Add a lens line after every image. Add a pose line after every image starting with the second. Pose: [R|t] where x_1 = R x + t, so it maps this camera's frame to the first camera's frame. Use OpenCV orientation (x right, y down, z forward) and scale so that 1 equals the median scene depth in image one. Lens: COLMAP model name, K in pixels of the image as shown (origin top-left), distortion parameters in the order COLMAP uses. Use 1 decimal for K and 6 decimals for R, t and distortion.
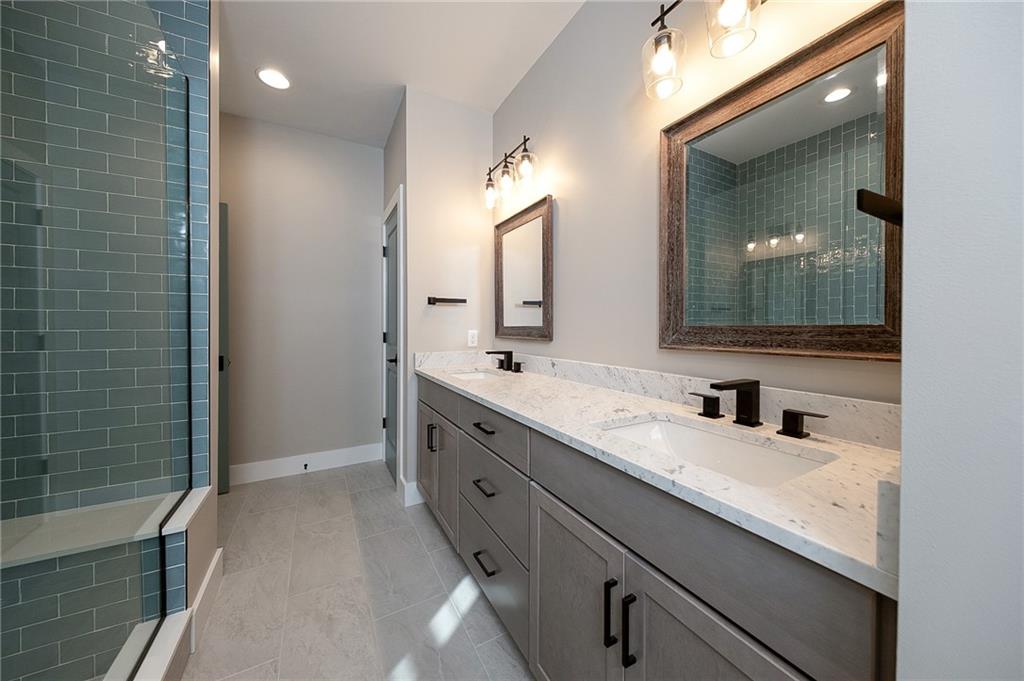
lens RADIAL K [[335.7, 0, 509.5], [0, 335.7, 333.3], [0, 0, 1]] dist [-0.000227, -0.000040]
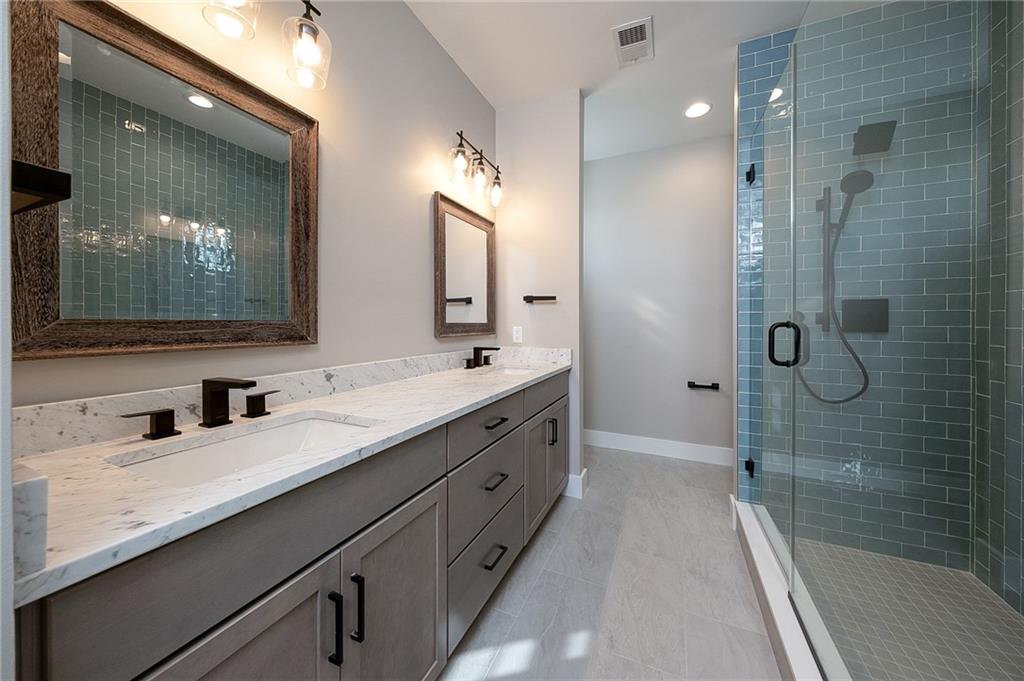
lens RADIAL K [[357.7, 0, 512.7], [0, 357.7, 322.5], [0, 0, 1]] dist [0.017921, 0.000003]
pose [[-0.592486, -0.011444, 0.805499, -0.926947], [-0.002113, 0.999918, 0.012652, -0.038220], [-0.805578, 0.005794, -0.592462, 1.520428]]
